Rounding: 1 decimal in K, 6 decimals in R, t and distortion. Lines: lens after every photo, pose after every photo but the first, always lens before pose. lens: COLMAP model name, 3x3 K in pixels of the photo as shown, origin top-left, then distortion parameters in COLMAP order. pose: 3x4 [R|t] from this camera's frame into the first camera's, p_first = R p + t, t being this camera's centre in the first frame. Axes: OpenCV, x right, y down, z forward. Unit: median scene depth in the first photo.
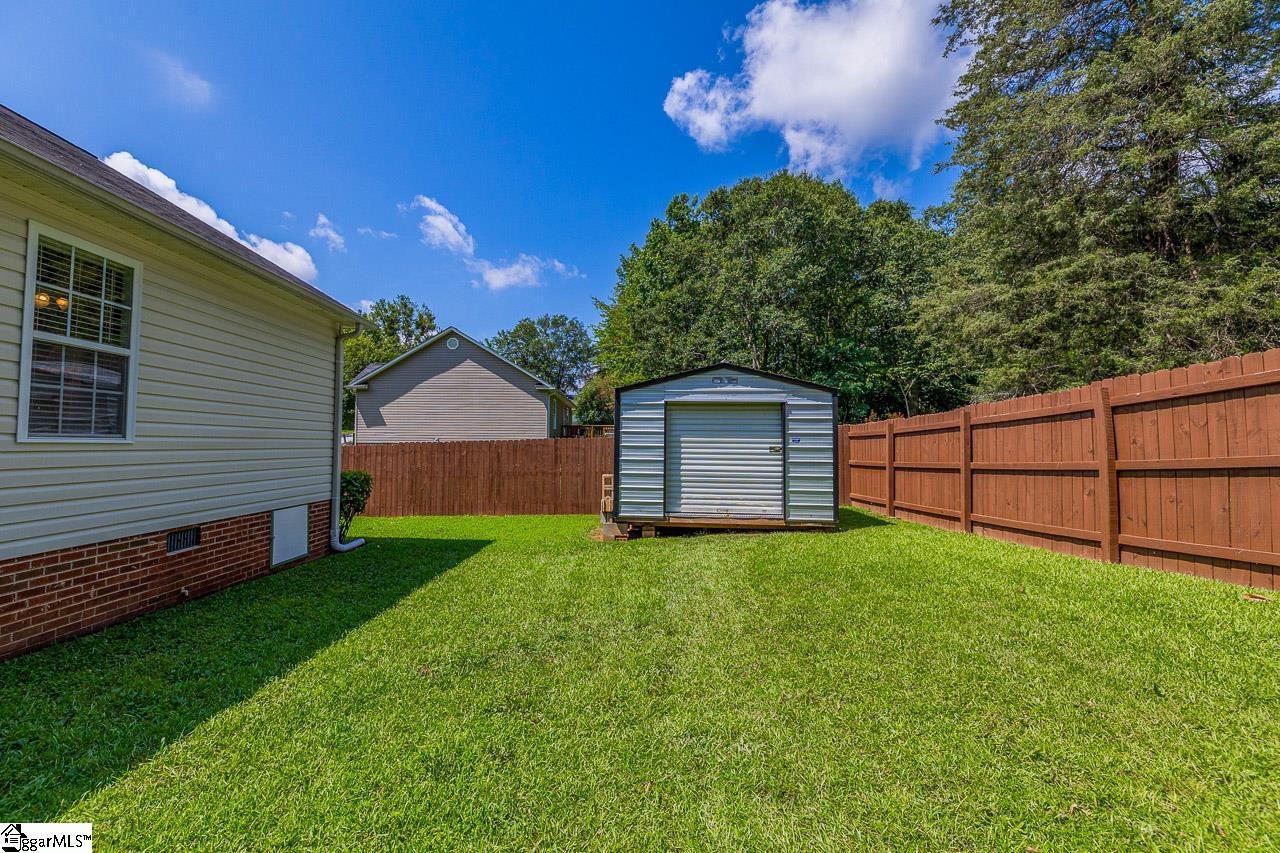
lens RADIAL K [[546.2, 0, 608.1], [0, 546.2, 424.9], [0, 0, 1]] dist [-0.003782, -0.001068]
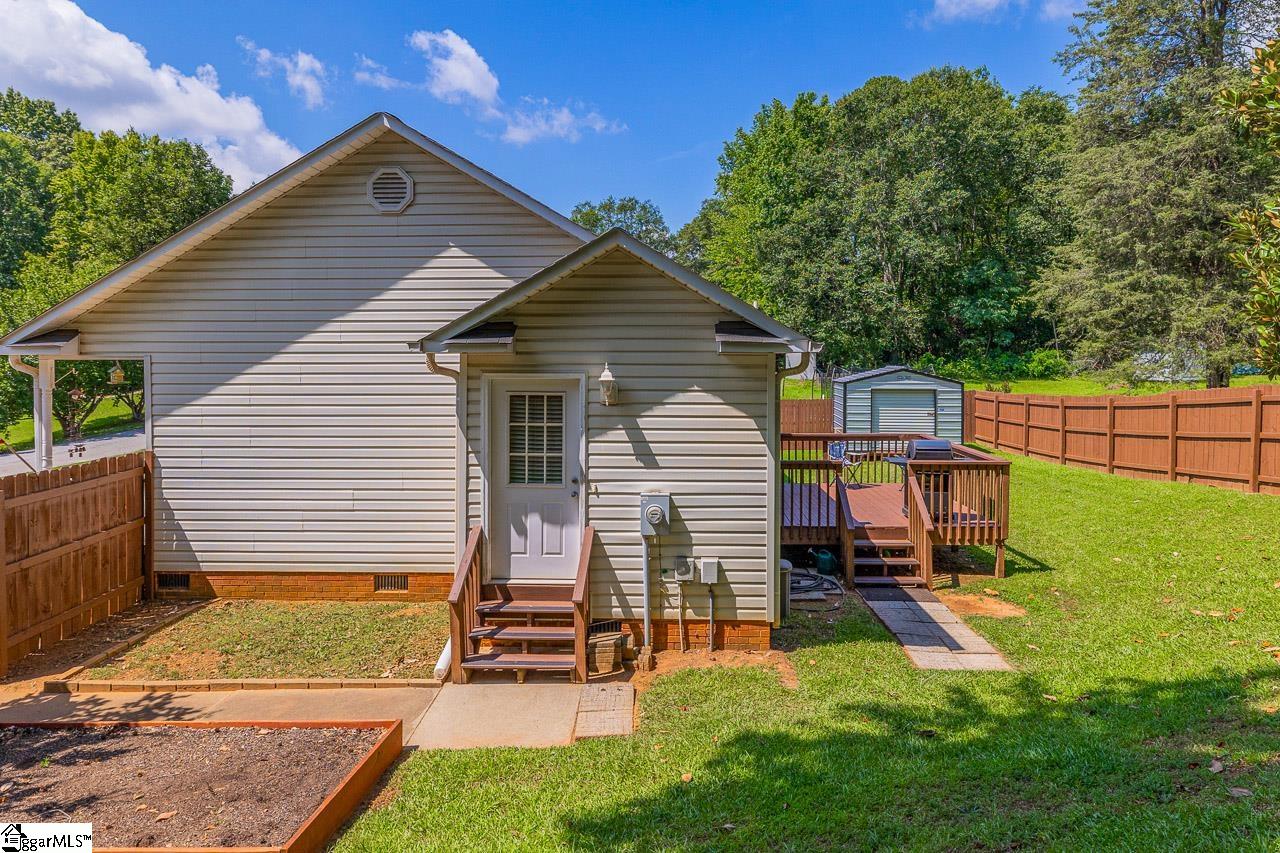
lens RADIAL K [[800.1, 0, 658.4], [0, 800.1, 372.2], [0, 0, 1]] dist [-0.010151, -0.000615]
pose [[0.999968, -0.007240, 0.003501, -0.143036], [0.007018, 0.998201, 0.059539, -0.060280], [-0.003926, -0.059513, 0.998220, -0.387806]]
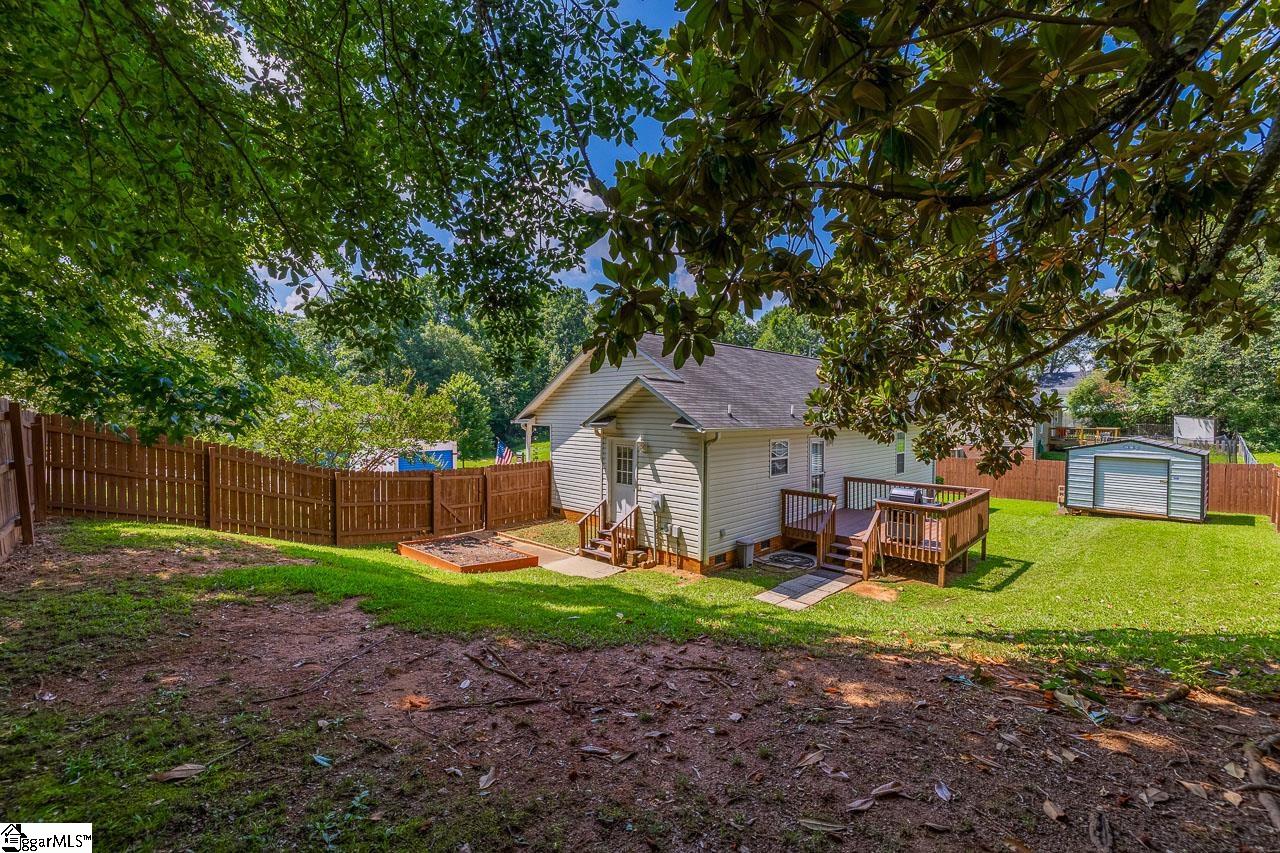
lens RADIAL K [[546.2, 0, 633.1], [0, 546.2, 423.8], [0, 0, 1]] dist [-0.003782, -0.001068]
pose [[0.730258, 0.014346, -0.683020, 0.054530], [0.023668, 0.998648, 0.046281, -0.071555], [0.682761, -0.049963, 0.728931, -0.420939]]
